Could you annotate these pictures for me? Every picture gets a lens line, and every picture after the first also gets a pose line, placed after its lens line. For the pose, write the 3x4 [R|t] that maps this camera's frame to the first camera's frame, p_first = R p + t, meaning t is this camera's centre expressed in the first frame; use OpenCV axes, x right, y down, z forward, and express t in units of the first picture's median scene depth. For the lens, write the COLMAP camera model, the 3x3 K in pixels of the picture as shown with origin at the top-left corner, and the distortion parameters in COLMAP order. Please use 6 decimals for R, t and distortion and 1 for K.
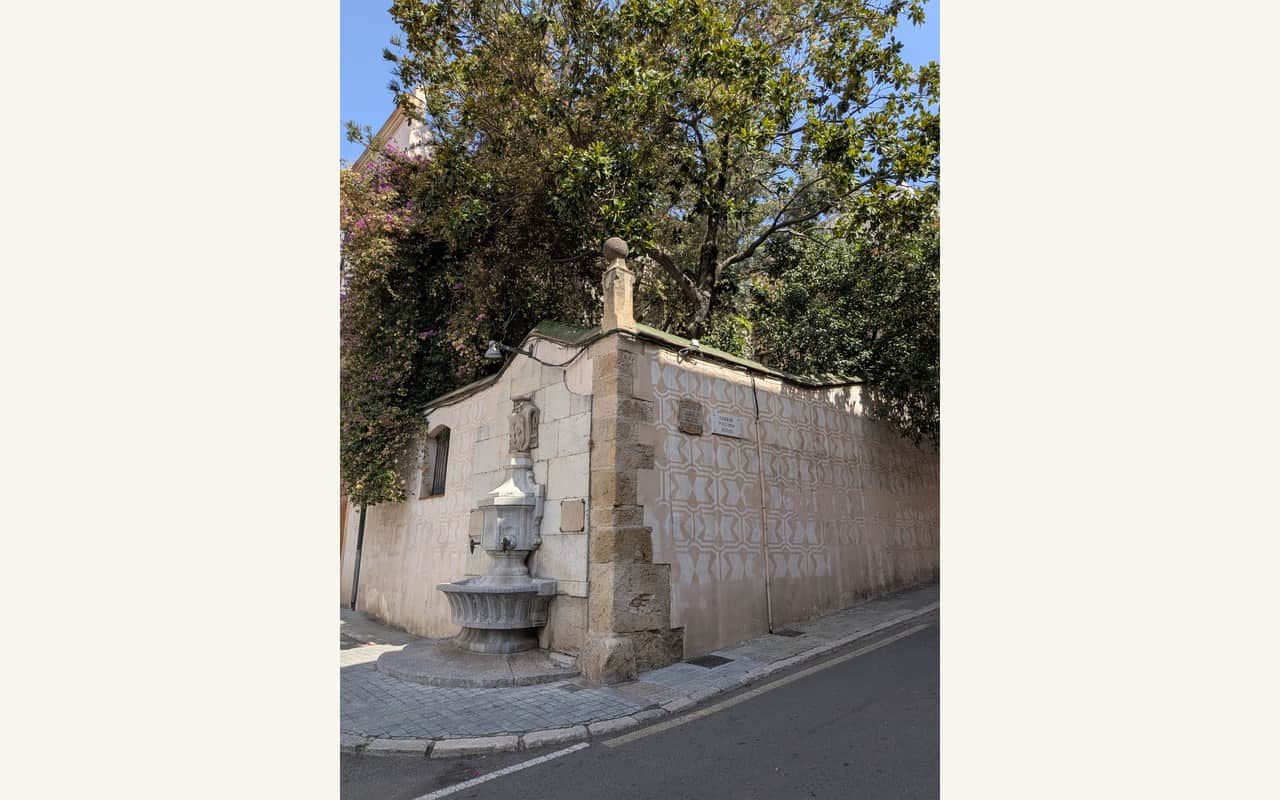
lens RADIAL K [[555.1, 0, 640.0], [0, 555.1, 400.0], [0, 0, 1]] dist [-0.008569, -0.000136]
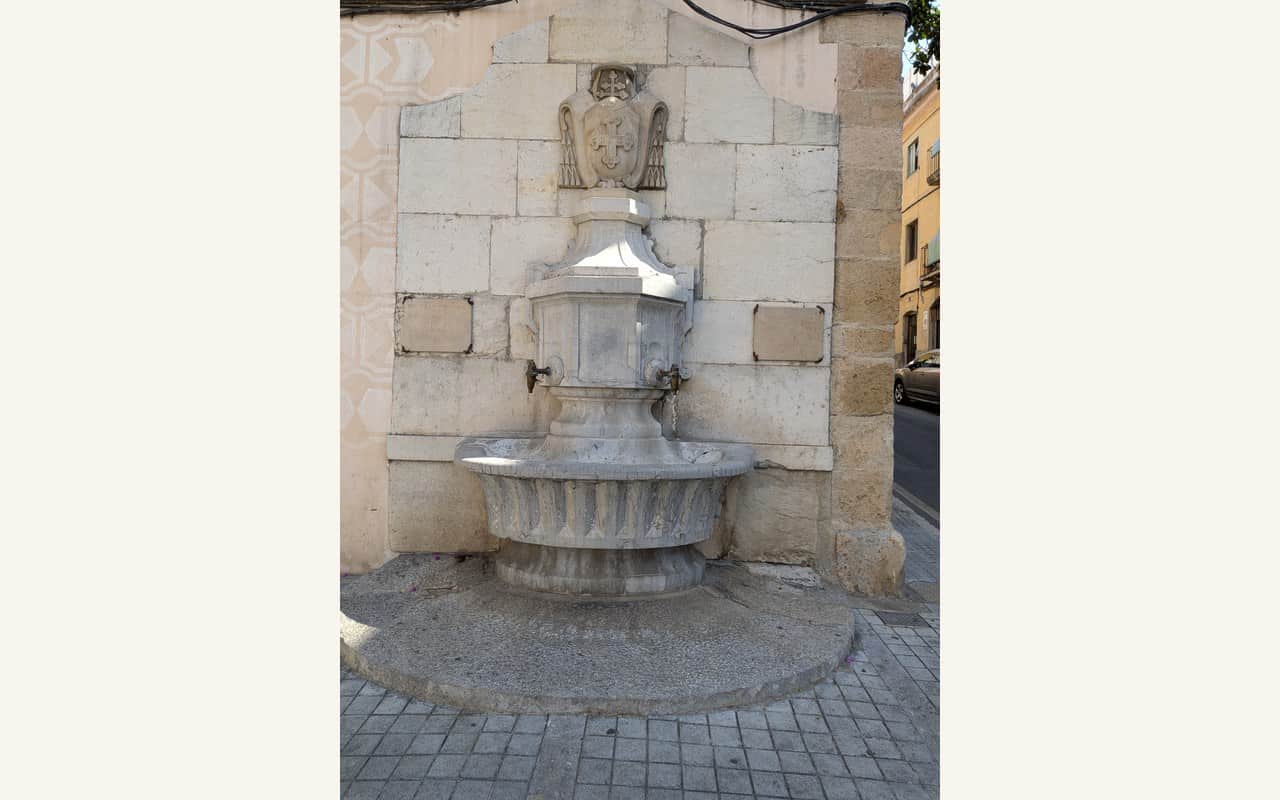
lens RADIAL K [[555.1, 0, 640.0], [0, 555.1, 400.0], [0, 0, 1]] dist [-0.008569, -0.000136]
pose [[0.709082, 0.007924, 0.705082, -0.598632], [-0.213790, 0.955285, 0.204267, 0.184759], [-0.671935, -0.295582, 0.679069, 0.680608]]
